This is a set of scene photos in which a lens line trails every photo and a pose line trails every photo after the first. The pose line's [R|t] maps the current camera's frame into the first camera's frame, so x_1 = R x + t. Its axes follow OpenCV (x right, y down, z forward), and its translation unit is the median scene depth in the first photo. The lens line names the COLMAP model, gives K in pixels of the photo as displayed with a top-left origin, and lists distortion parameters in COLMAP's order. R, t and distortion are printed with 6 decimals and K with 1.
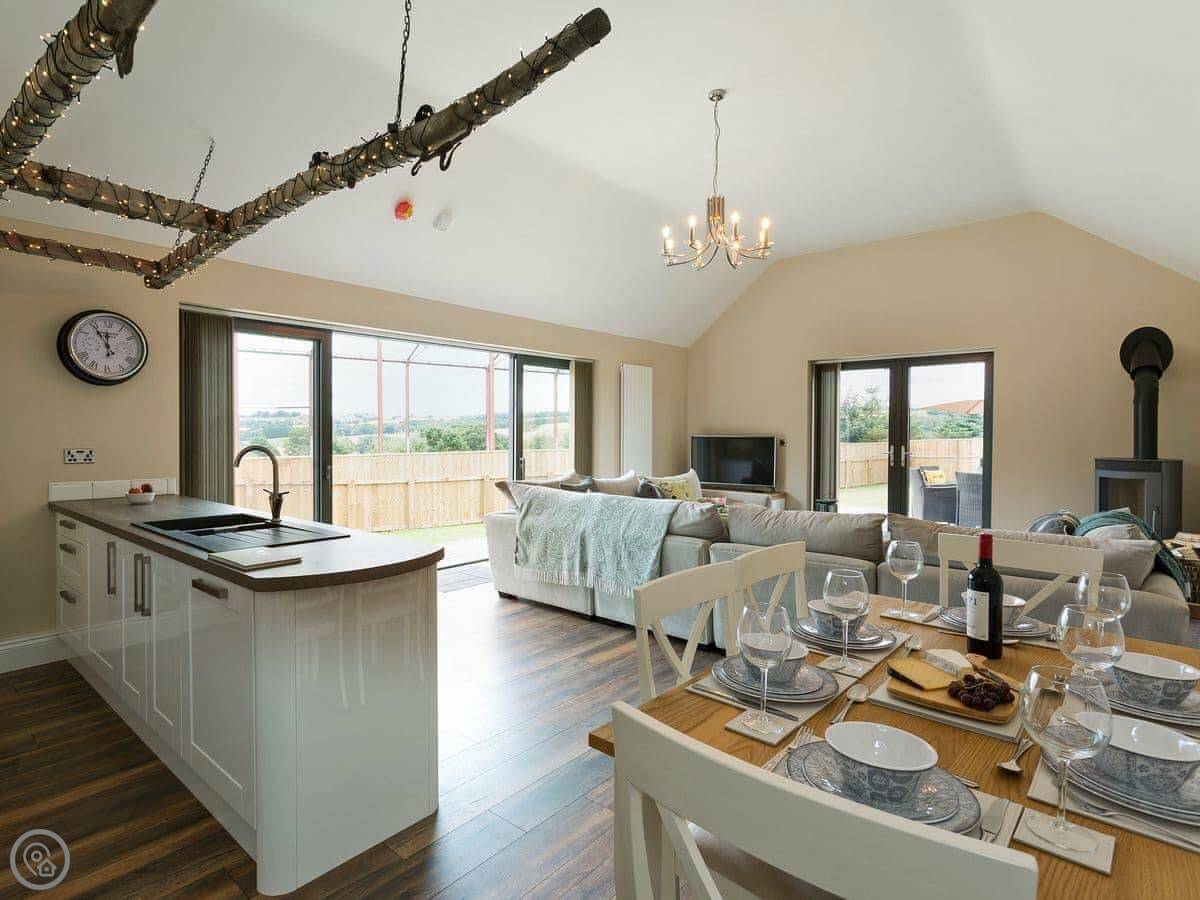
lens RADIAL K [[632.5, 0, 596.4], [0, 632.5, 447.4], [0, 0, 1]] dist [0.028837, 0.002484]
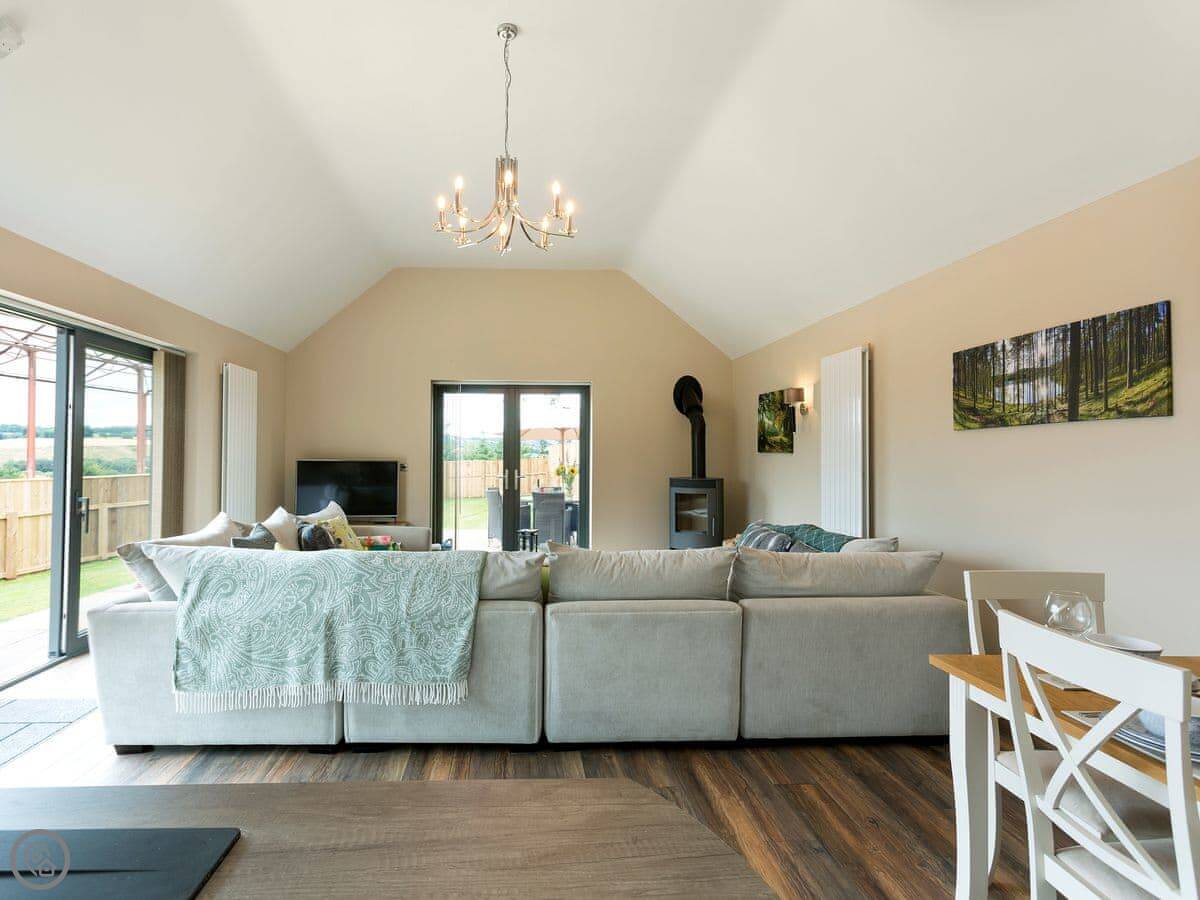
lens RADIAL K [[632.5, 0, 591.6], [0, 632.5, 449.9], [0, 0, 1]] dist [0.028837, 0.002484]
pose [[0.767516, 0.007514, 0.640985, -0.211582], [0.013108, 0.999538, -0.027412, -0.009760], [-0.640895, 0.029441, 0.767064, 0.310692]]
